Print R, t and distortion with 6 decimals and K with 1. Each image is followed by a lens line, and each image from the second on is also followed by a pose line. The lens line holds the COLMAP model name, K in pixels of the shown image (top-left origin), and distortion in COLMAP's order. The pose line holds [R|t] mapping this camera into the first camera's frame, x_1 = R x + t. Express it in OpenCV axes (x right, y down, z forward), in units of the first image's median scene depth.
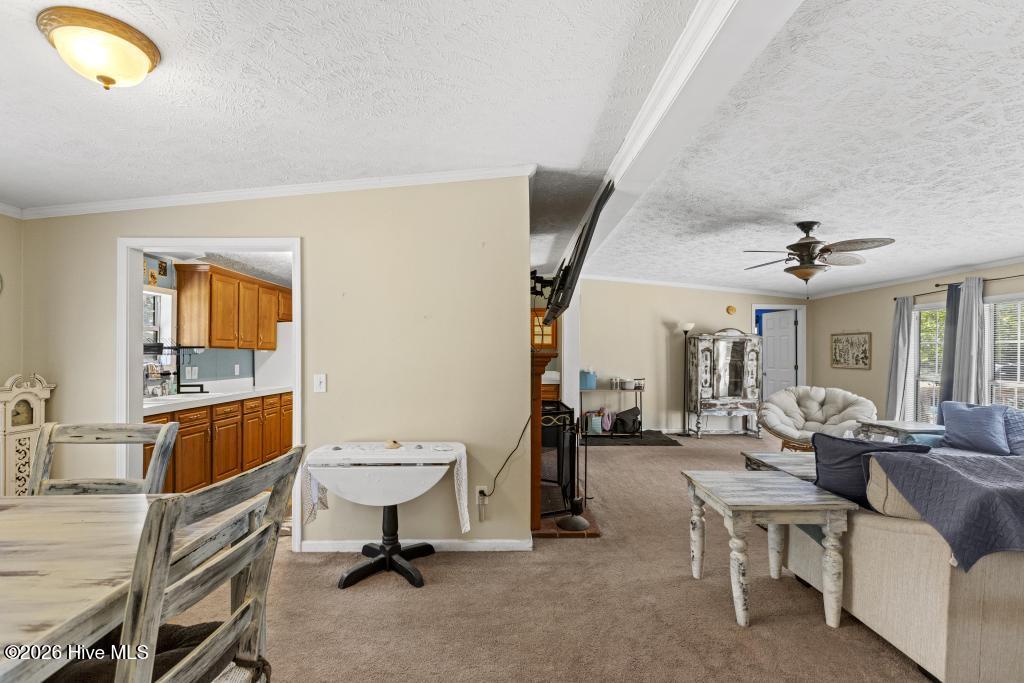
lens RADIAL K [[453.3, 0, 512.2], [0, 453.3, 348.5], [0, 0, 1]] dist [0.001825, -0.000329]
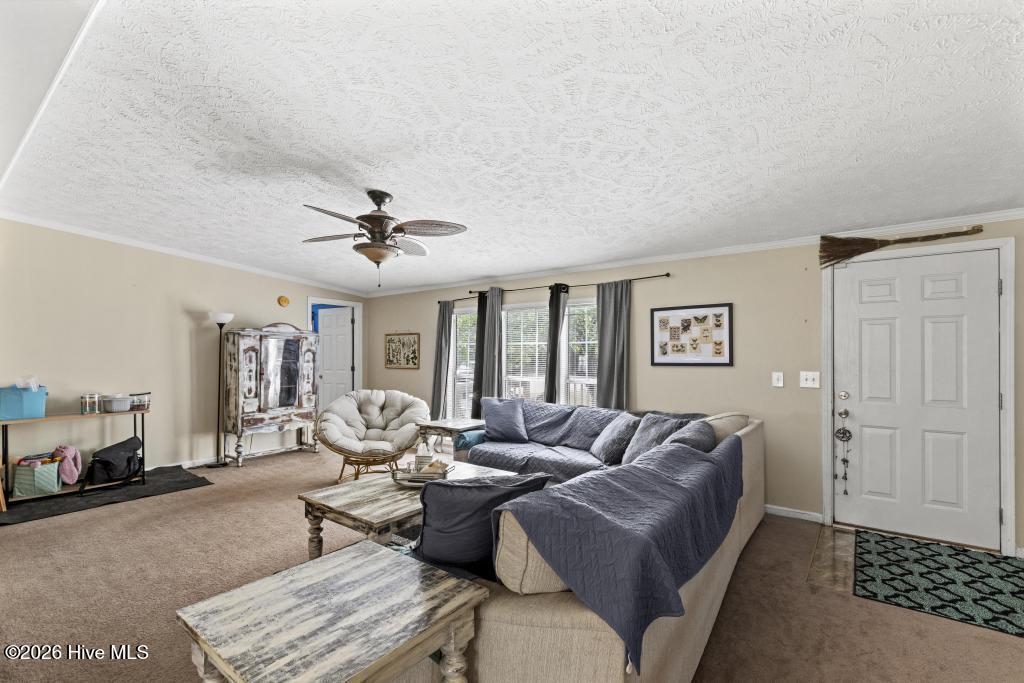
lens RADIAL K [[454.8, 0, 514.1], [0, 454.8, 353.1], [0, 0, 1]] dist [0.002580, 0.000613]
pose [[0.604146, -0.000689, 0.796873, 0.106736], [-0.005950, 0.999968, 0.005375, 0.003351], [-0.796852, -0.007989, 0.604122, 0.228123]]
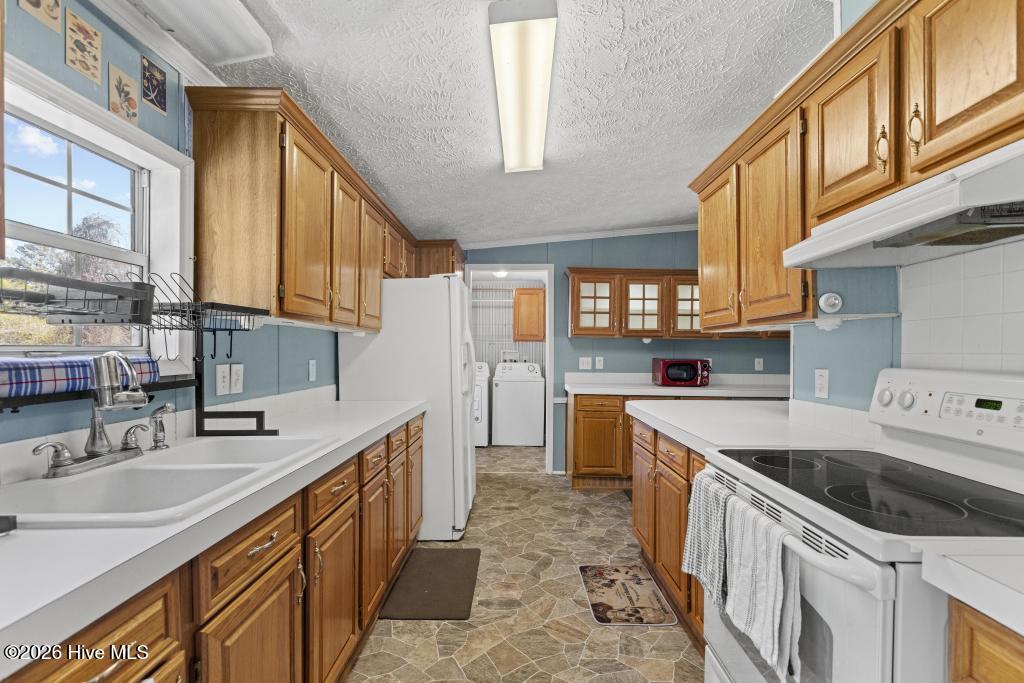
lens RADIAL K [[454.8, 0, 514.1], [0, 454.8, 353.1], [0, 0, 1]] dist [0.002580, 0.000613]
pose [[0.999836, 0.004291, -0.017581, -0.396667], [-0.004067, 0.999910, 0.012784, 0.021143], [0.017634, -0.012711, 0.999764, 0.531481]]
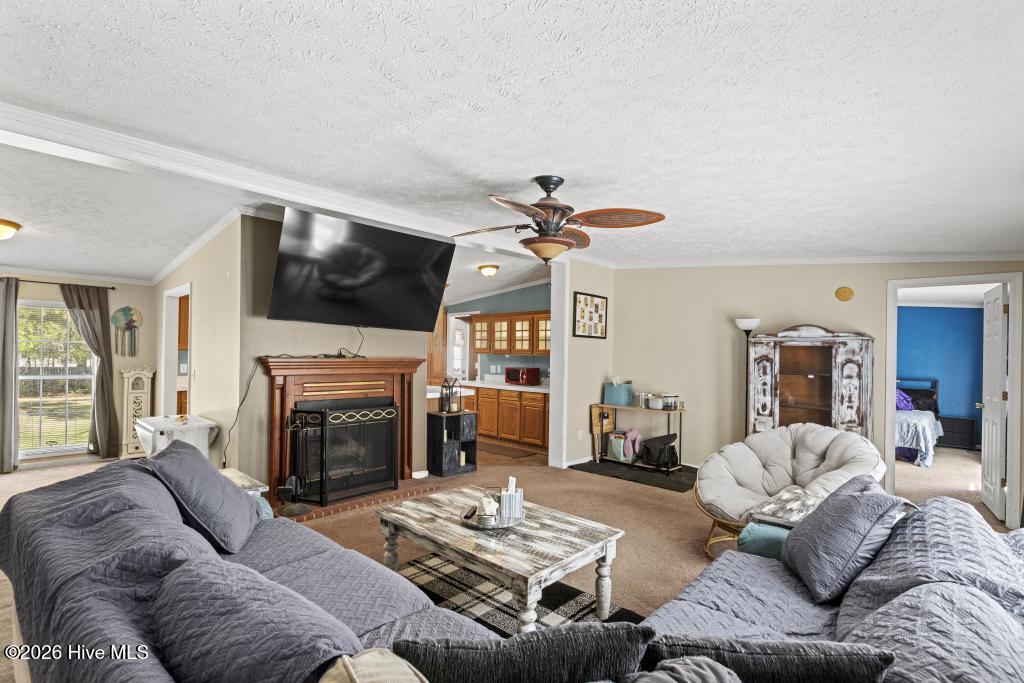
lens RADIAL K [[484.9, 0, 514.7], [0, 484.9, 354.9], [0, 0, 1]] dist [-0.000797, -0.000206]
pose [[0.722149, 0.009338, -0.691674, 0.832280], [-0.007395, 0.999956, 0.005779, -0.004840], [0.691698, 0.000942, 0.722186, 0.314921]]
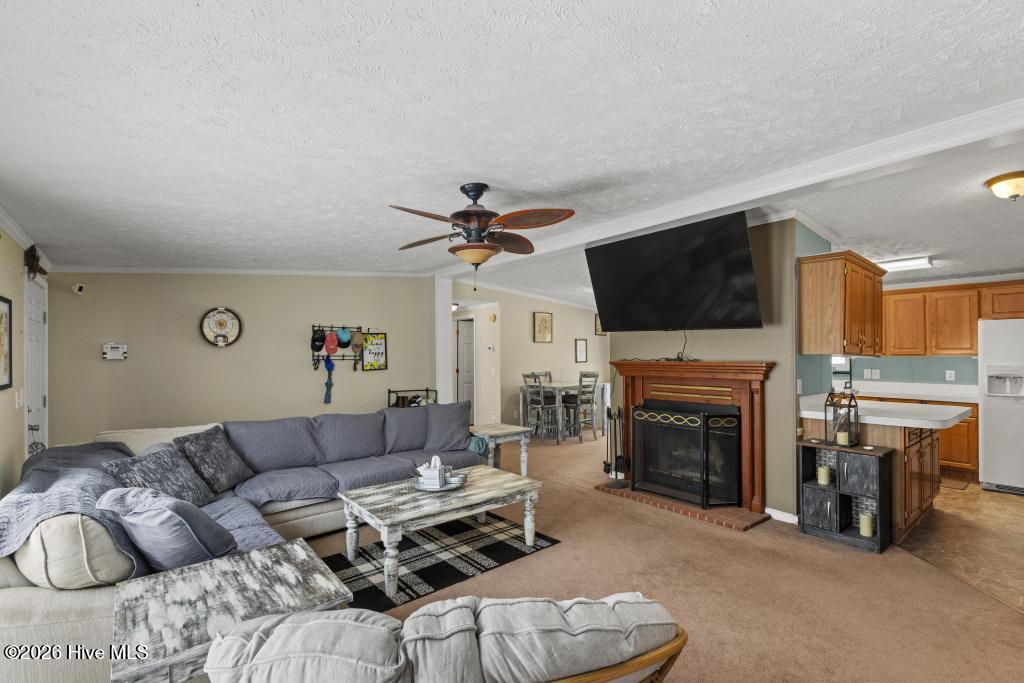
lens RADIAL K [[463.2, 0, 515.1], [0, 463.2, 348.5], [0, 0, 1]] dist [0.003447, 0.000763]
pose [[-0.779722, -0.004866, -0.626108, 0.781298], [0.010551, 0.999726, -0.020910, -0.001160], [0.626038, -0.022911, -0.779456, 1.184900]]
